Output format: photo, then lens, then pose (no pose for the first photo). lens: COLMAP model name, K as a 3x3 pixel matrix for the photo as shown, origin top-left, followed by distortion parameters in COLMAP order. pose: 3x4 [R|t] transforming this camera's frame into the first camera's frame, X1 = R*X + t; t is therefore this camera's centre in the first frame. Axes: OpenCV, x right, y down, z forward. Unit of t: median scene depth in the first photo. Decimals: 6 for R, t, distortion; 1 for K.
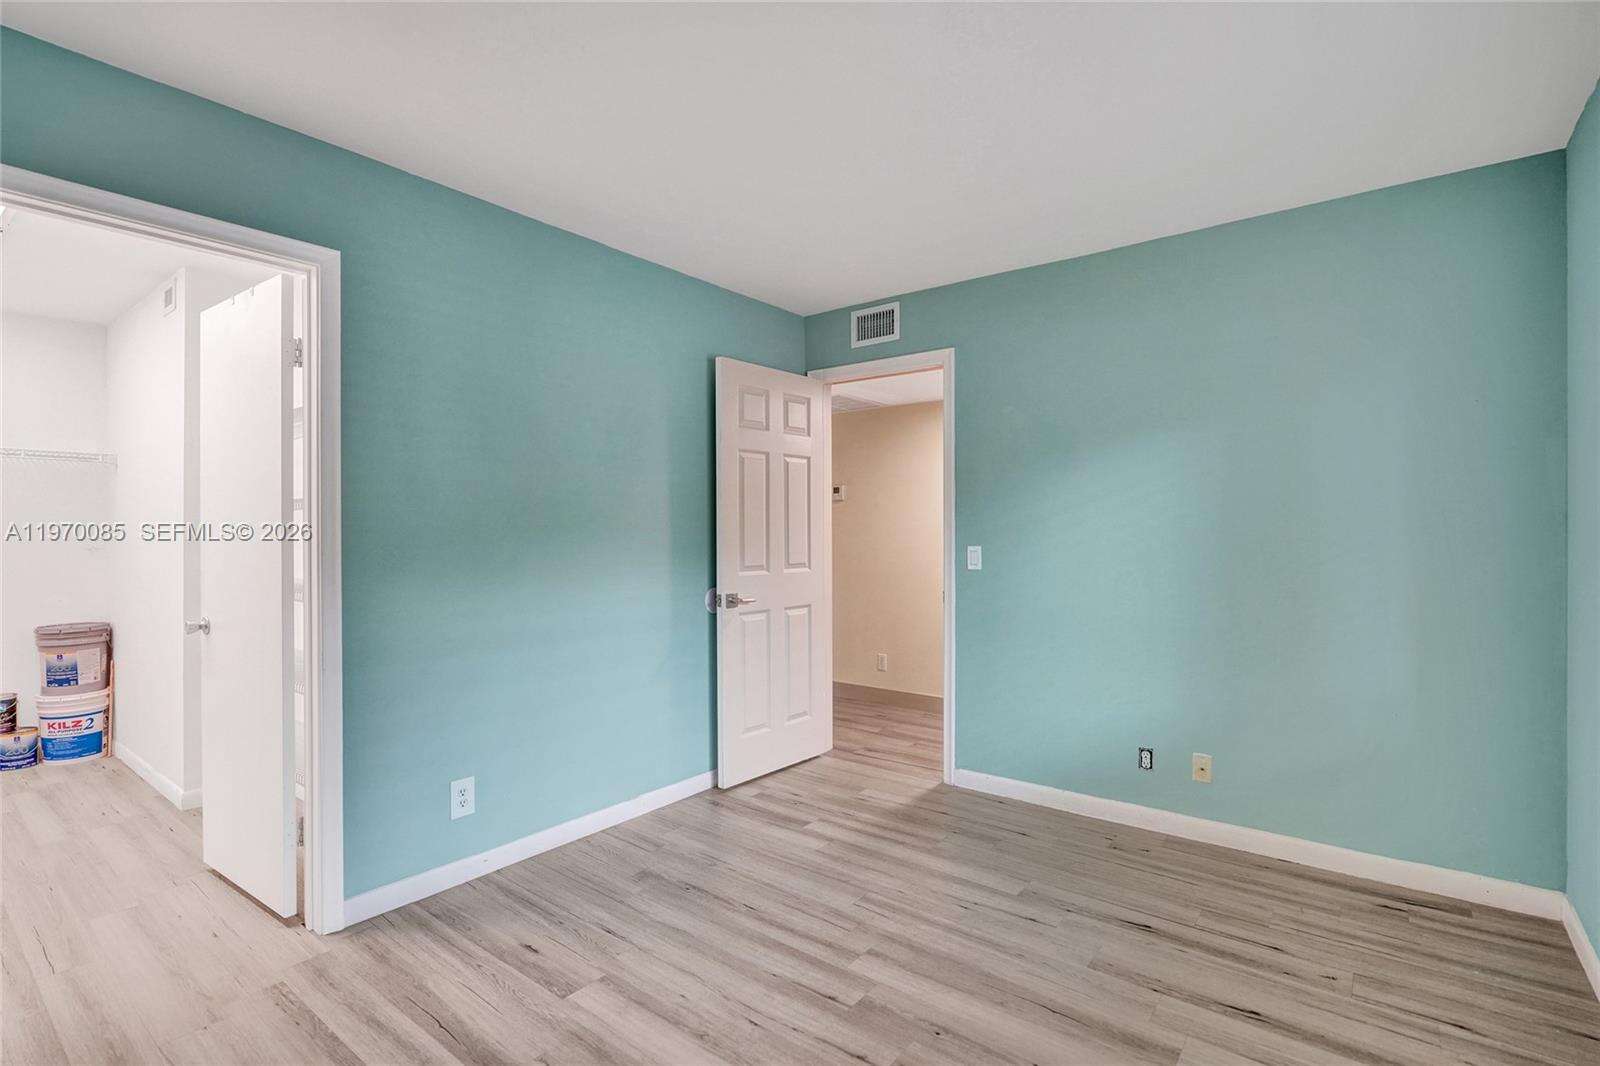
lens RADIAL K [[756.6, 0, 799.9], [0, 756.6, 528.6], [0, 0, 1]] dist [-0.014830, -0.000535]
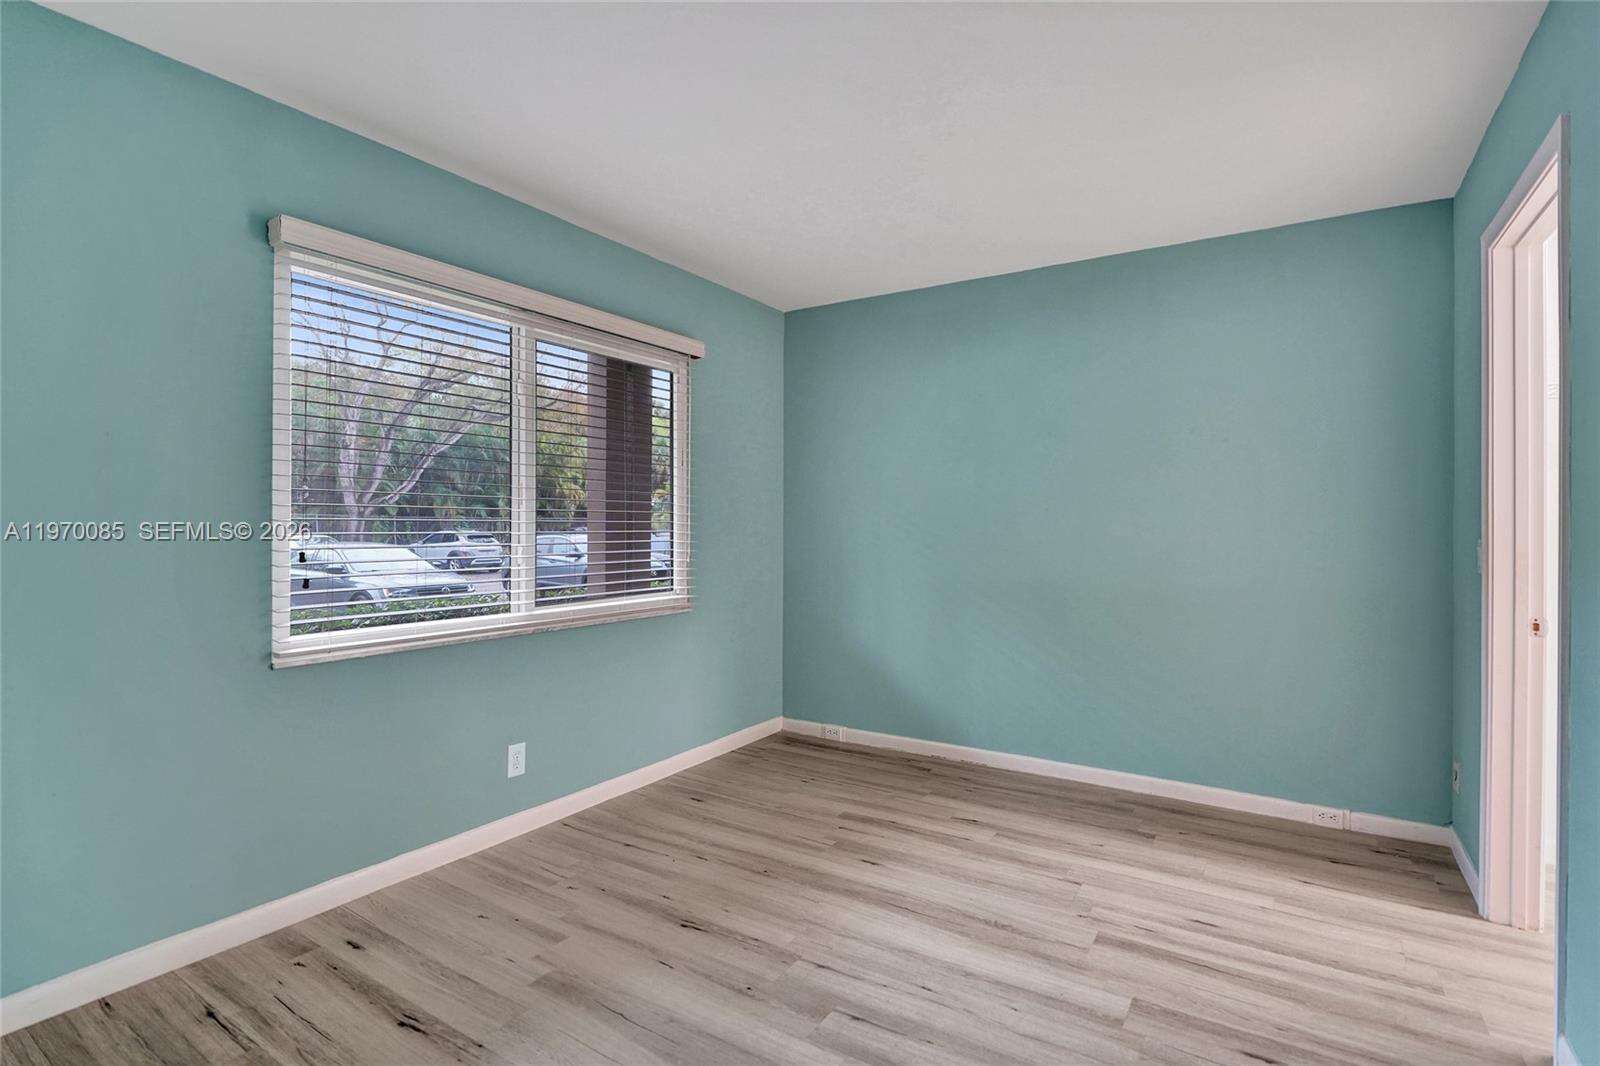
lens RADIAL K [[756.6, 0, 808.9], [0, 756.6, 534.3], [0, 0, 1]] dist [-0.014830, -0.000535]
pose [[-0.995662, -0.000498, -0.093045, 0.116082], [-0.001325, 0.999960, 0.008828, 0.017514], [0.093037, 0.008913, -0.995623, 1.197334]]
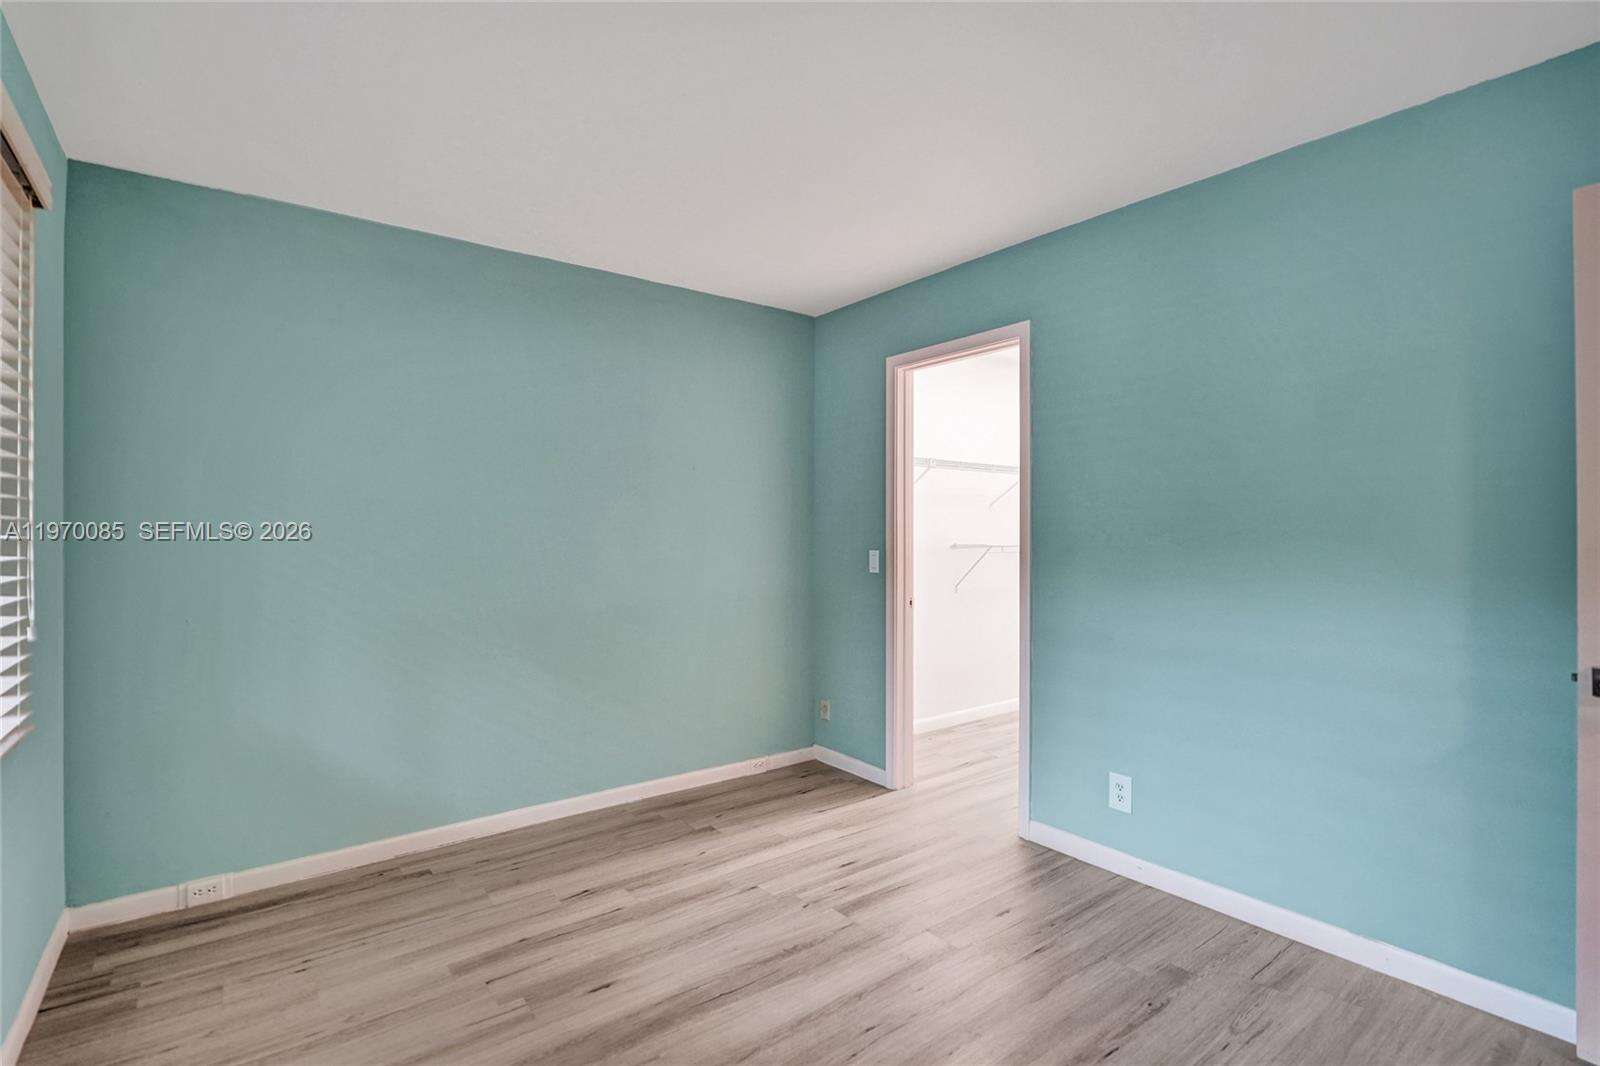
lens RADIAL K [[756.6, 0, 800.3], [0, 756.6, 531.2], [0, 0, 1]] dist [-0.014830, -0.000535]
pose [[-0.251222, 0.001520, -0.967928, 0.554850], [0.002519, 0.999996, 0.000917, -0.003146], [0.967926, -0.002208, -0.251225, 0.697485]]
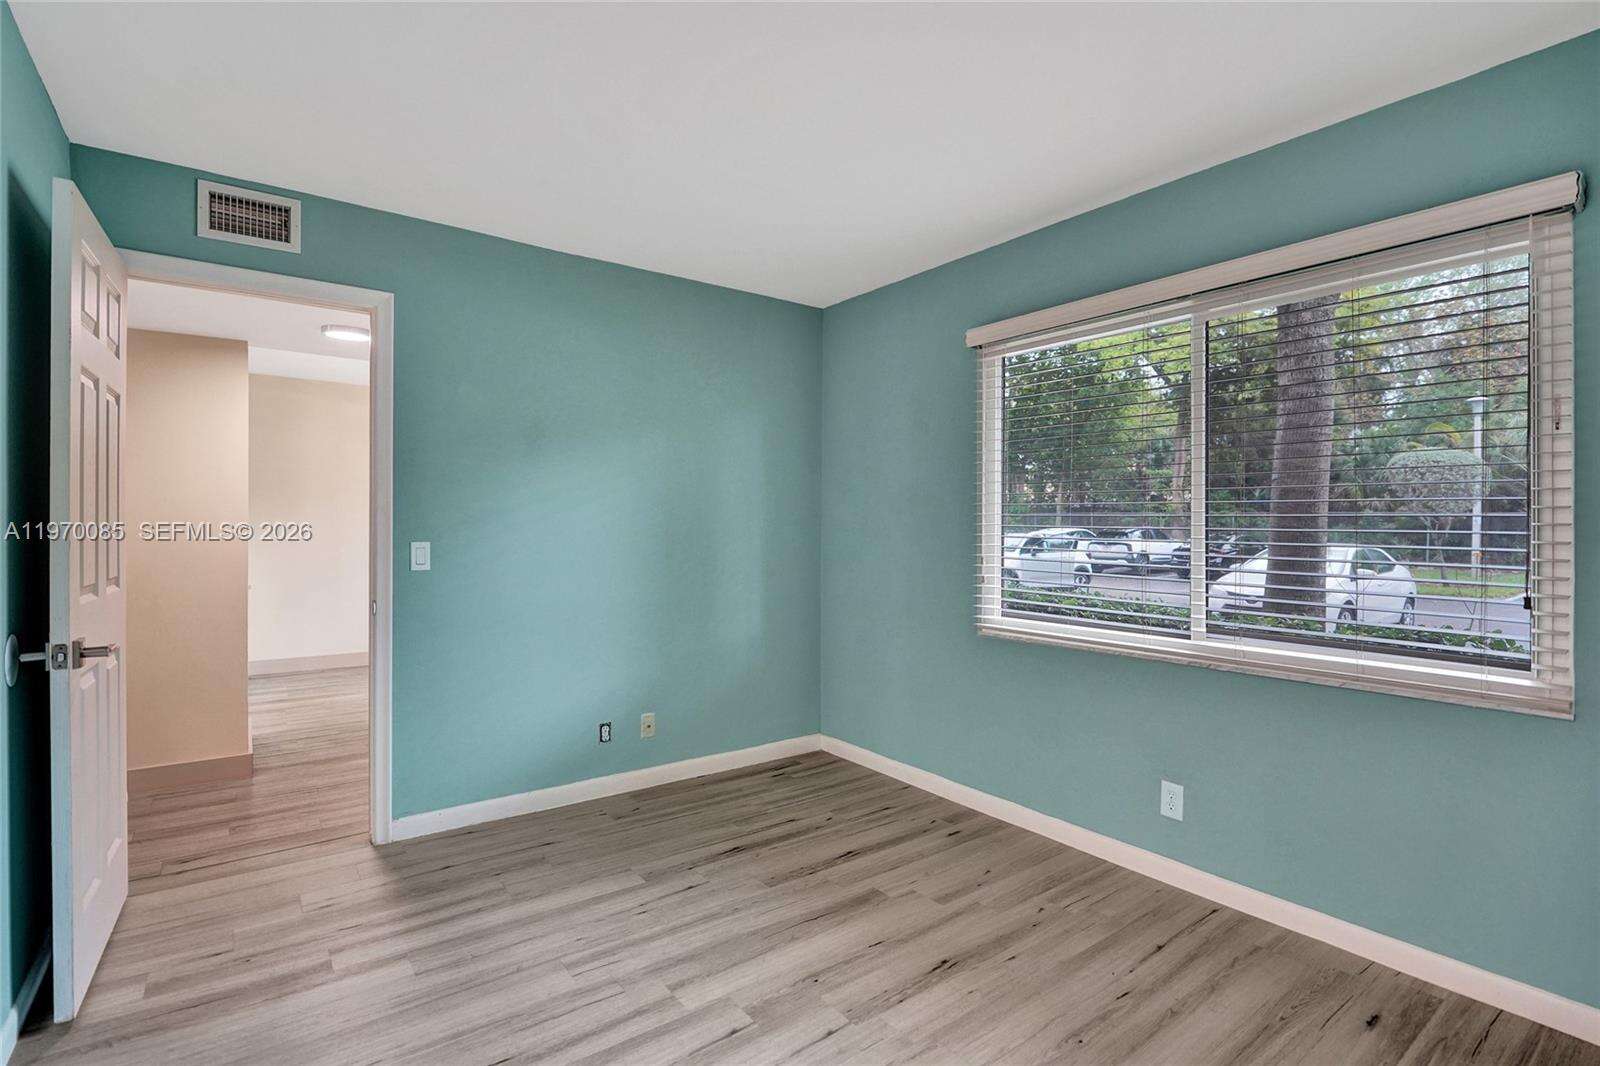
lens RADIAL K [[756.6, 0, 802.7], [0, 756.6, 527.3], [0, 0, 1]] dist [-0.014830, -0.000535]
pose [[0.254422, 0.002618, 0.967090, -0.519870], [-0.007146, 0.999974, -0.000827, 0.005377], [-0.967067, -0.006701, 0.254434, 0.434856]]
